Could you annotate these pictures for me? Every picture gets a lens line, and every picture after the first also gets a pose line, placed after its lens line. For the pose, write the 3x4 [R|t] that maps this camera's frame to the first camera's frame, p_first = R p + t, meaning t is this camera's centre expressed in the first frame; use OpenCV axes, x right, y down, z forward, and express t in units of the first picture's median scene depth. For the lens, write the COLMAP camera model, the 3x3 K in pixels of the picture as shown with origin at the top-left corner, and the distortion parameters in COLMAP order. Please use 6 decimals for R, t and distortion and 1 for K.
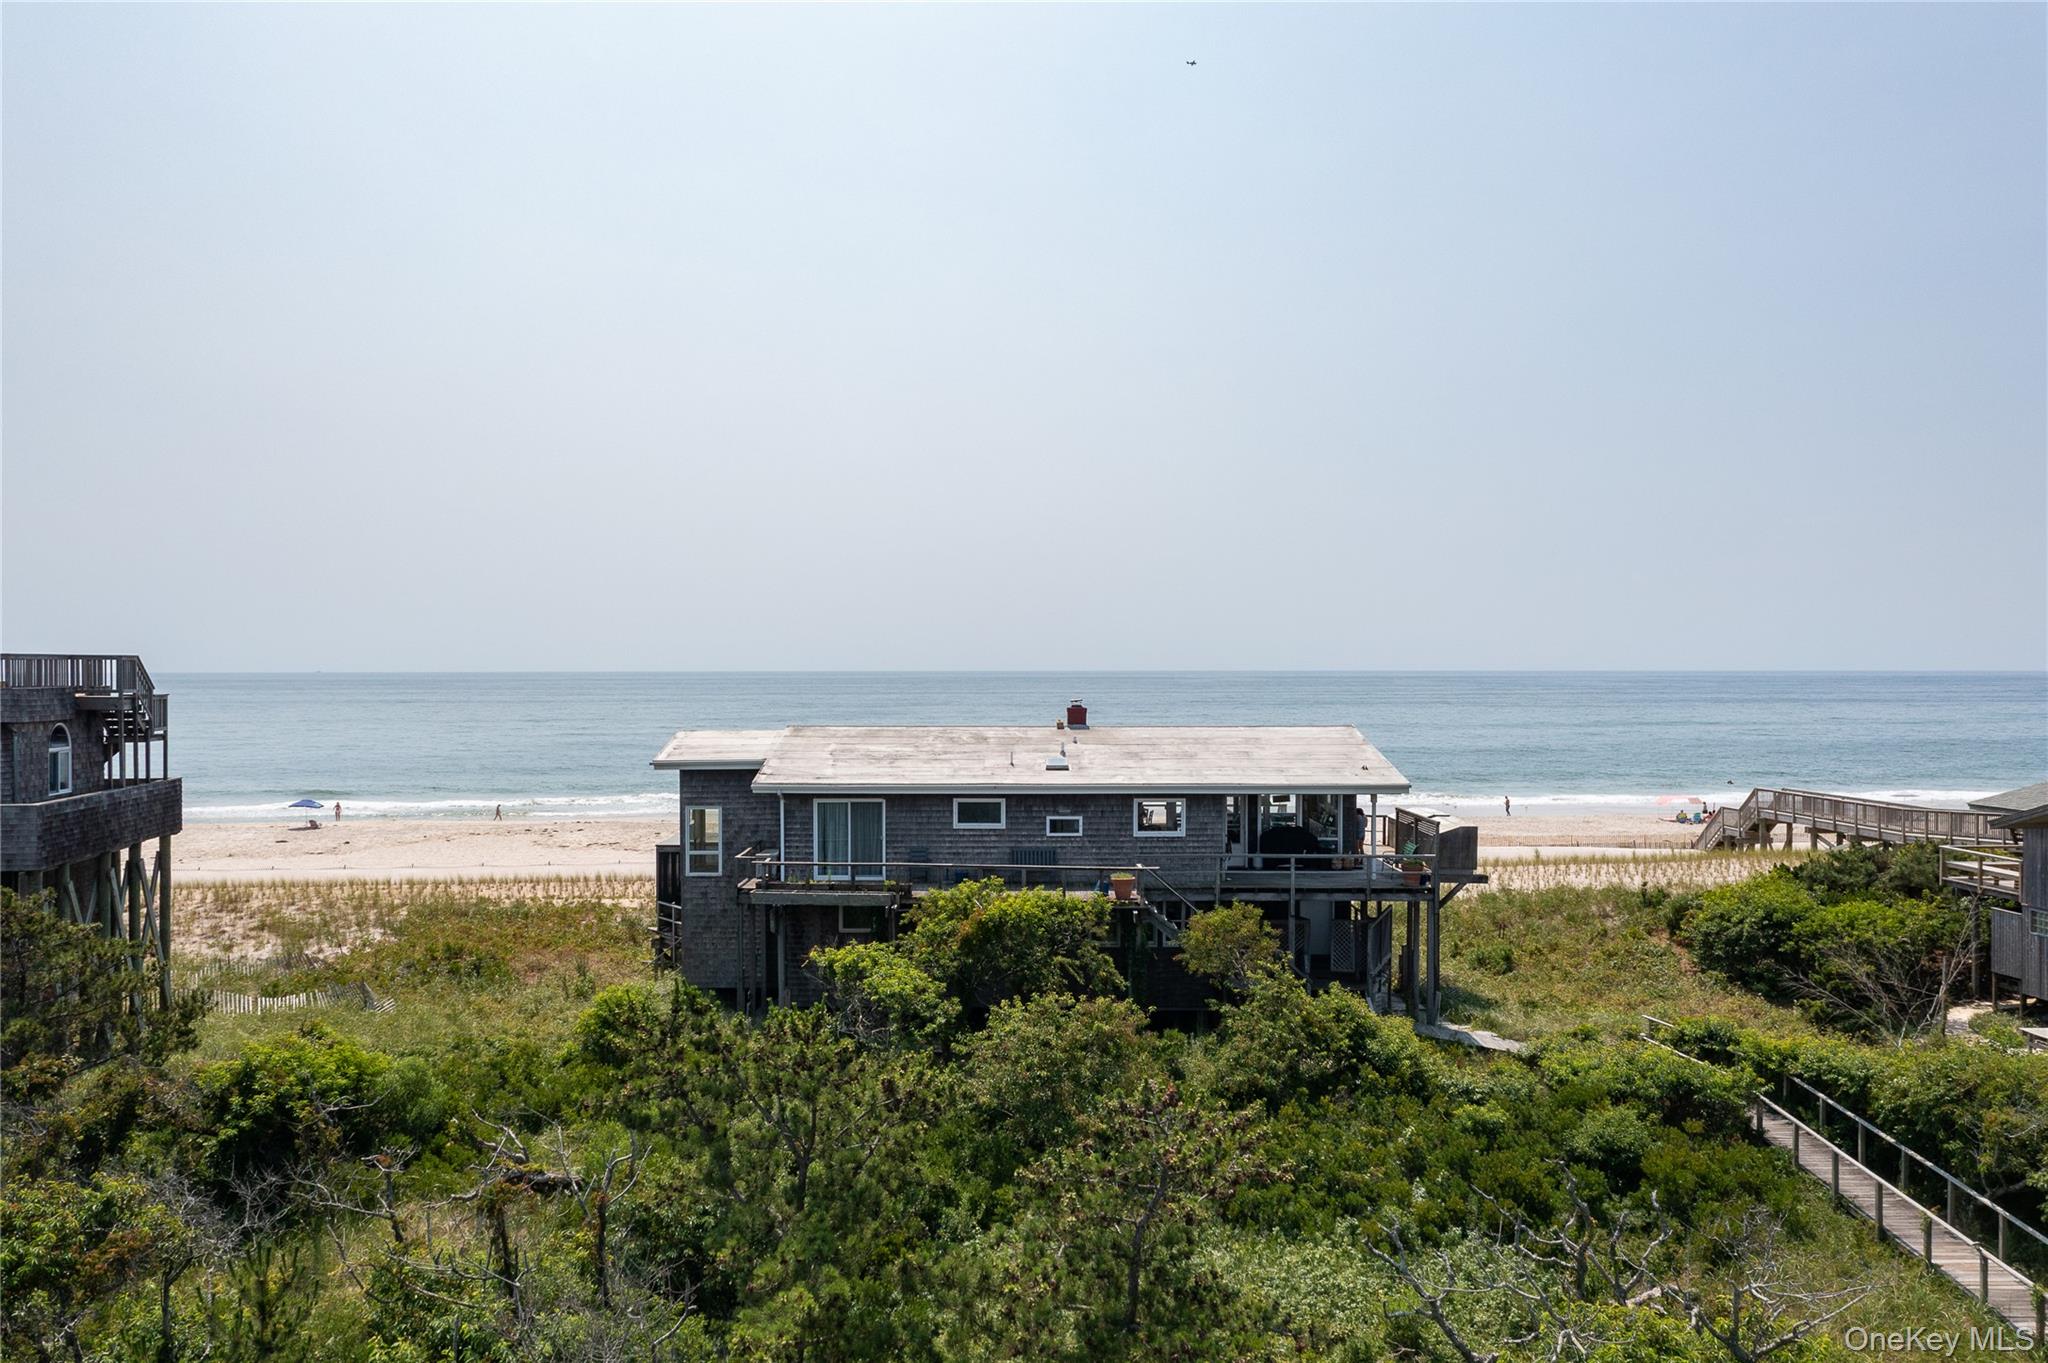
lens RADIAL K [[1627.4, 0, 1024.0], [0, 1627.4, 681.5], [0, 0, 1]] dist [-0.033378, 0.086665]
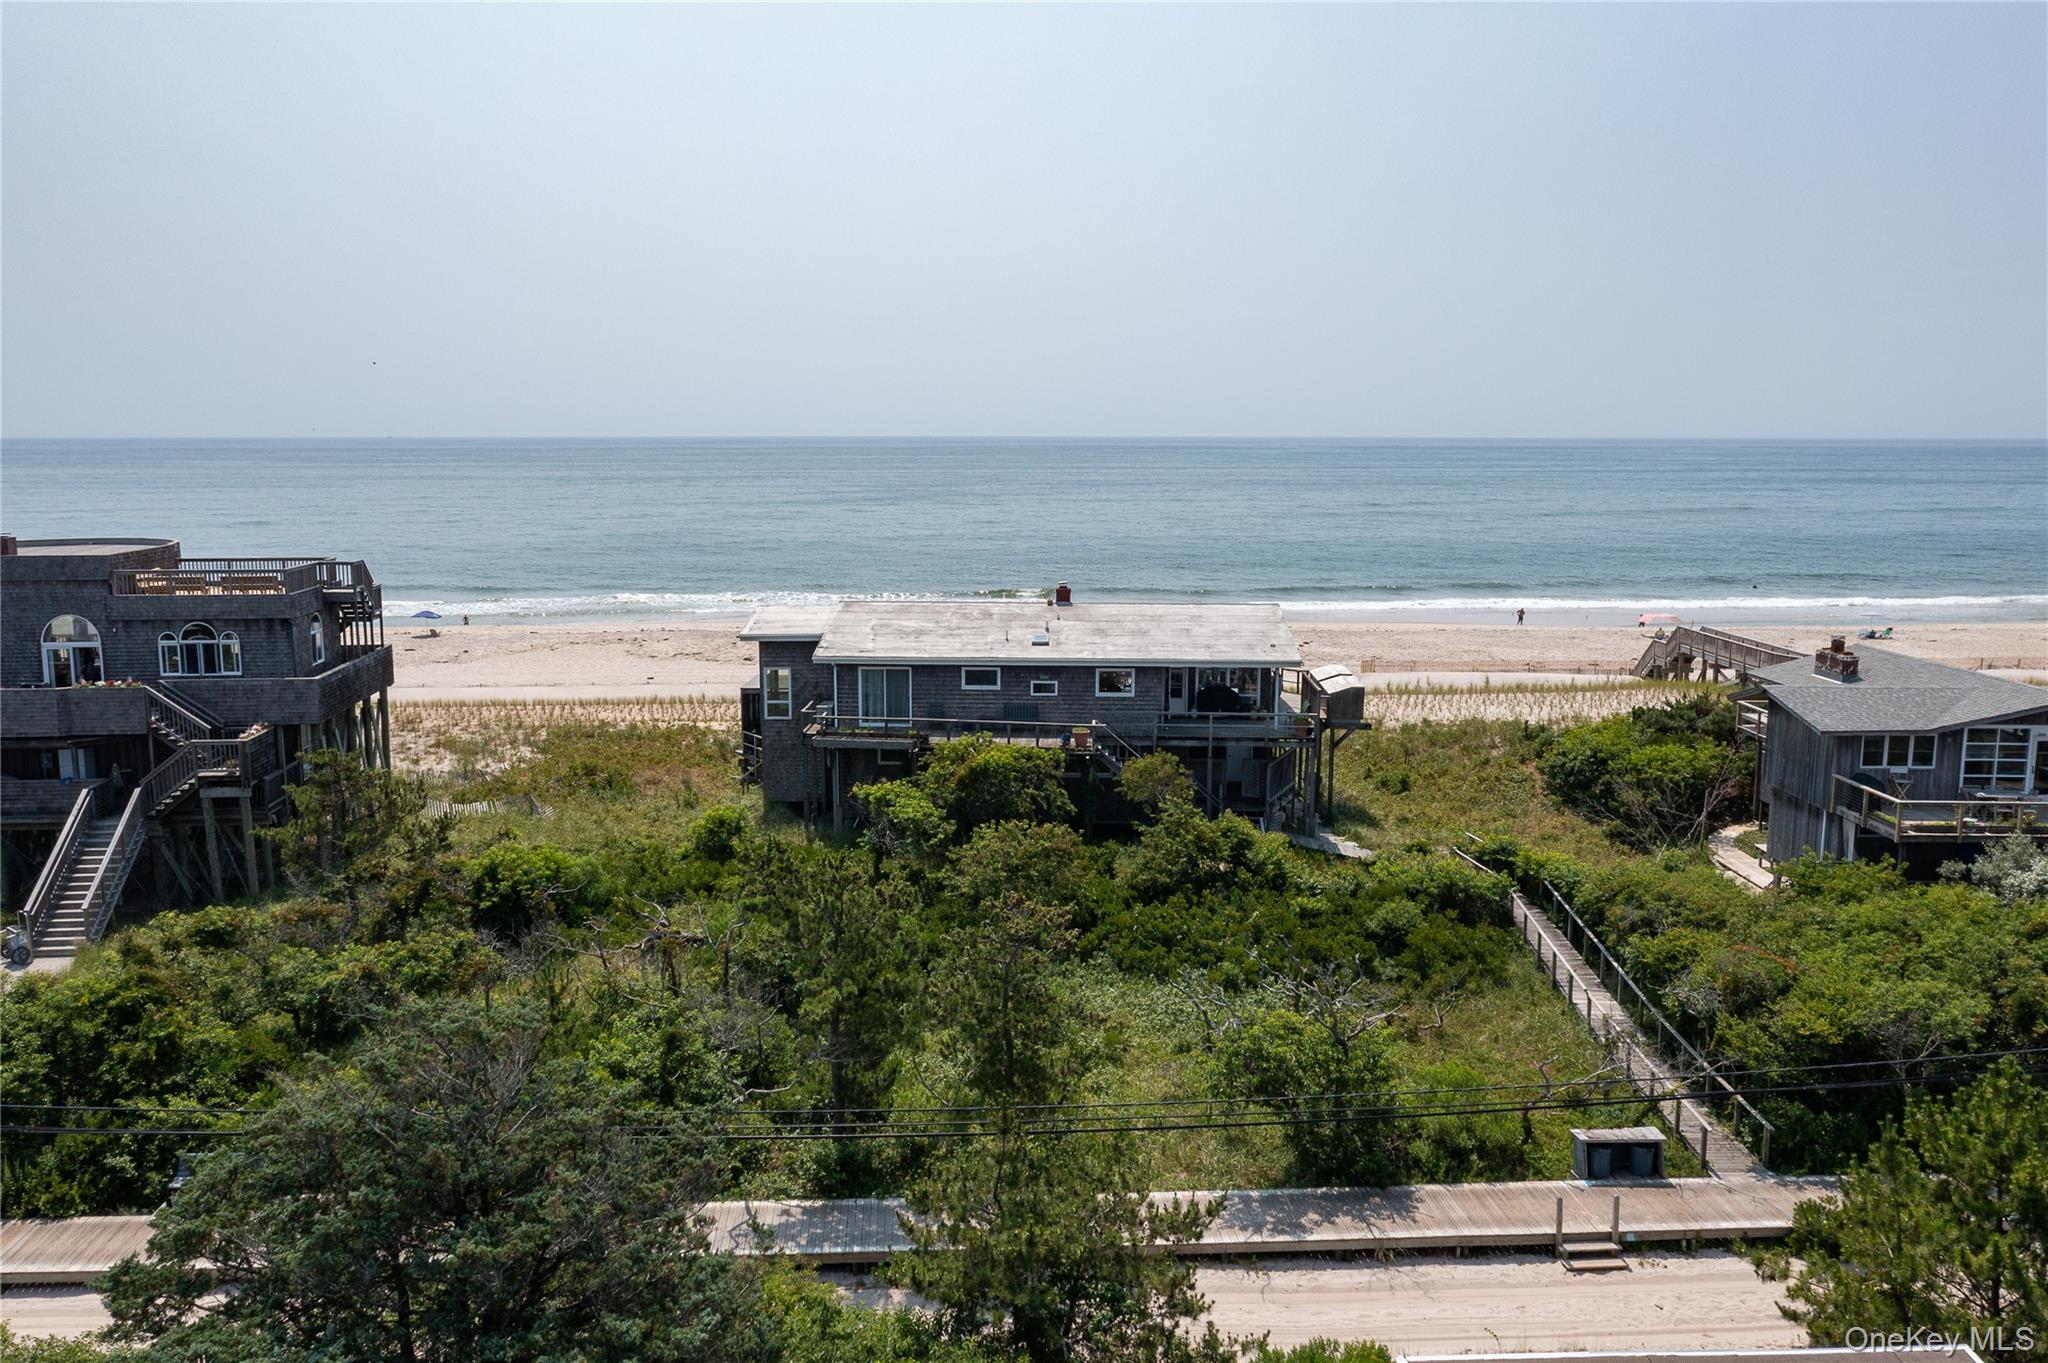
lens RADIAL K [[1673.7, 0, 1024.0], [0, 1673.7, 681.5], [0, 0, 1]] dist [-0.011260, 0.009832]
pose [[0.998999, 0.008526, -0.043914, 0.072090], [-0.002287, 0.990118, 0.140216, -0.115547], [0.044676, -0.139975, 0.989147, -0.385209]]
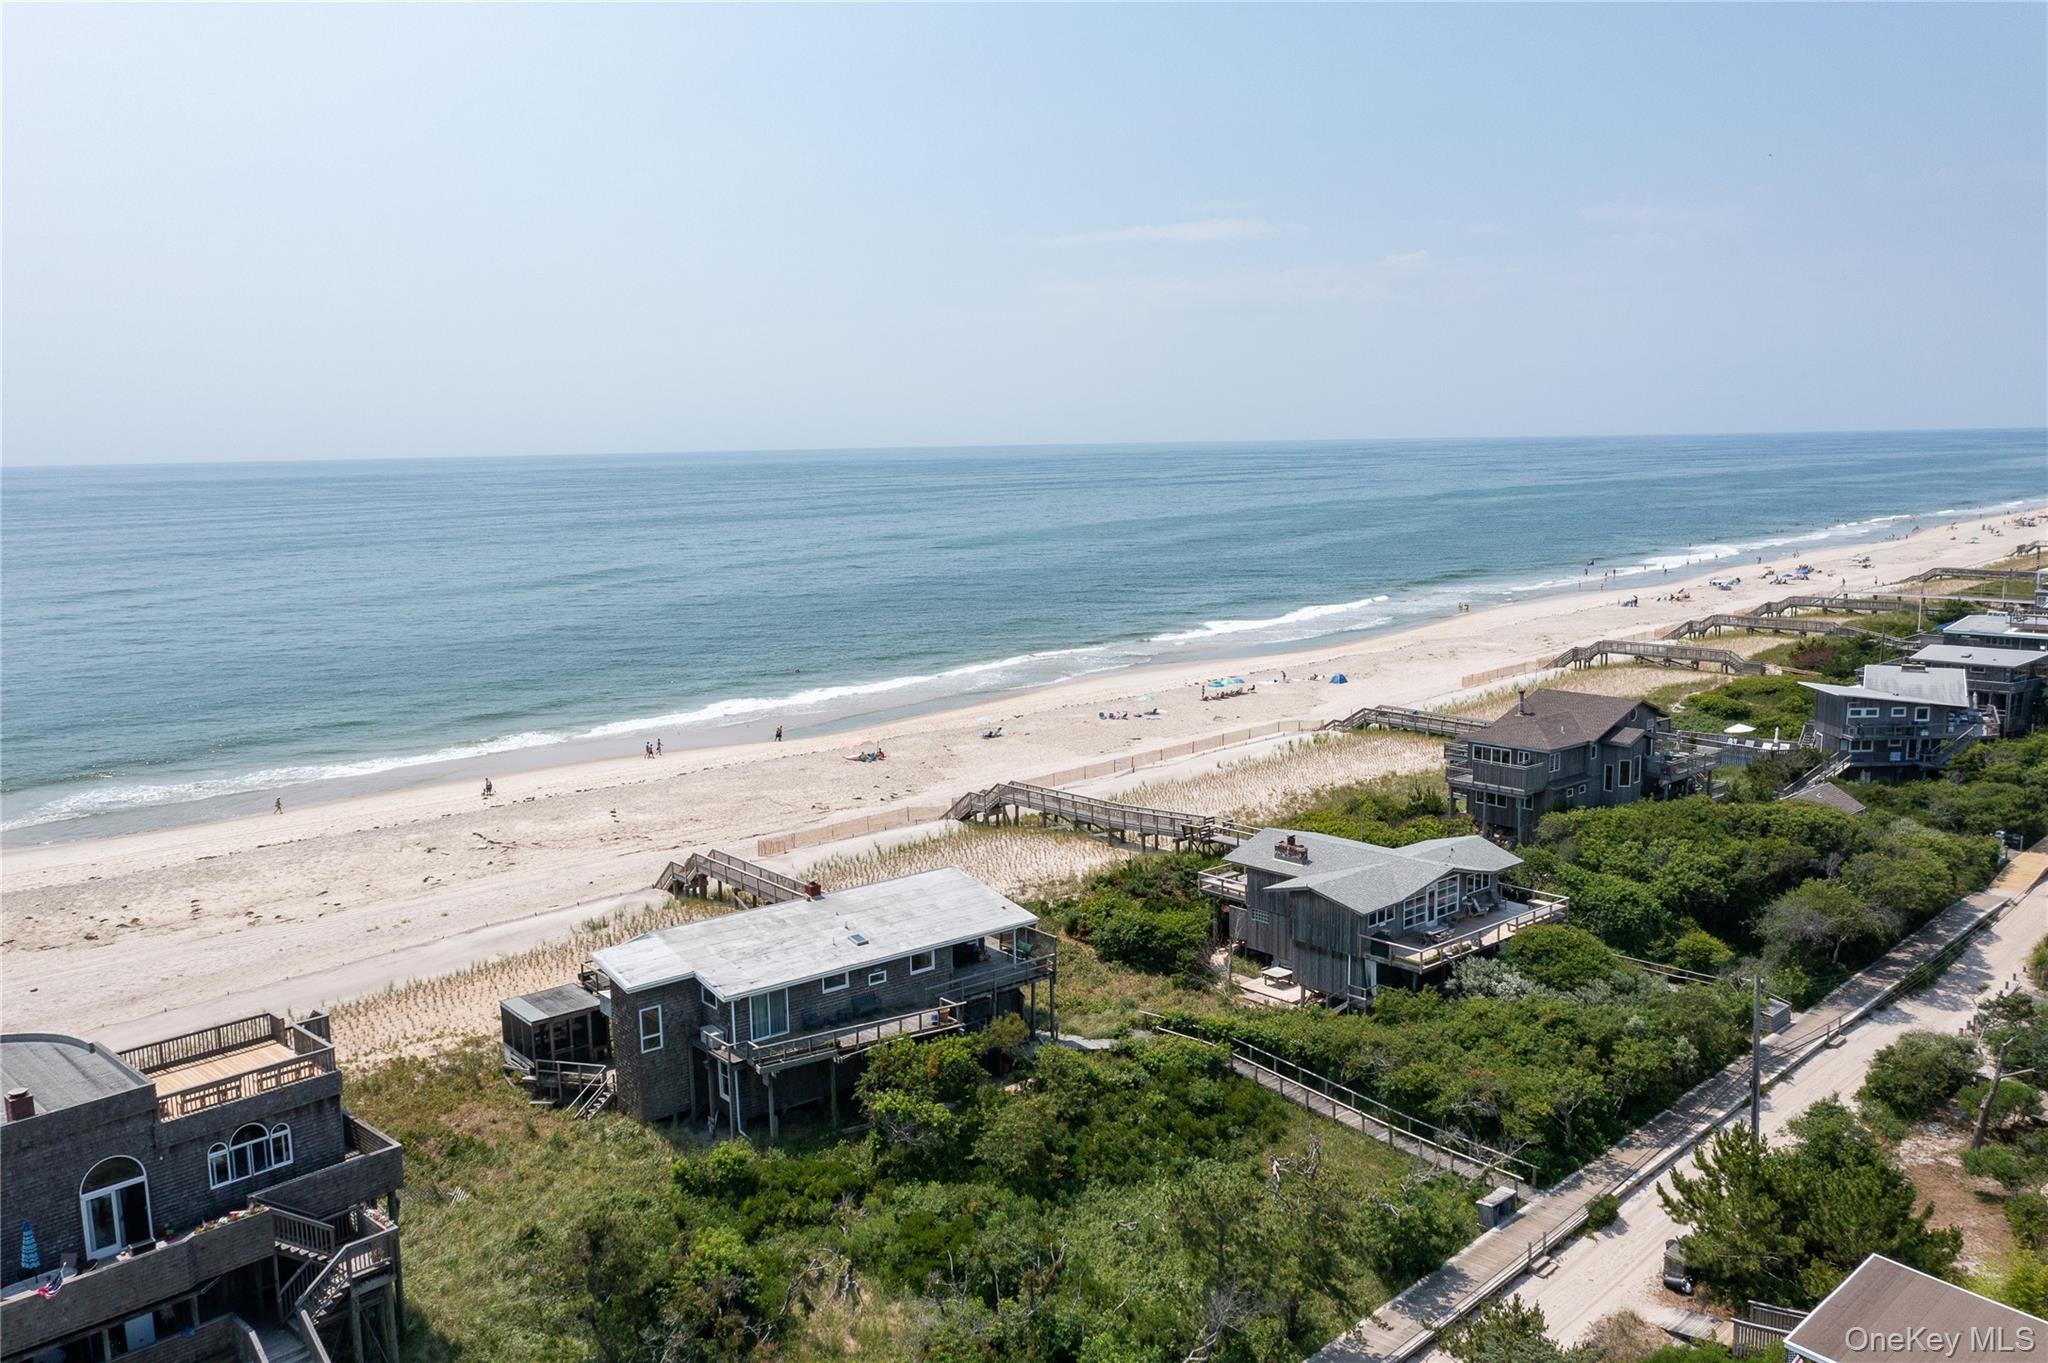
lens RADIAL K [[1649.1, 0, 1024.0], [0, 1649.1, 681.5], [0, 0, 1]] dist [-0.002763, -0.004770]
pose [[0.776152, -0.108828, 0.621083, -0.949933], [0.019119, 0.988602, 0.149333, -0.503365], [-0.630256, -0.104031, 0.769386, -0.432037]]
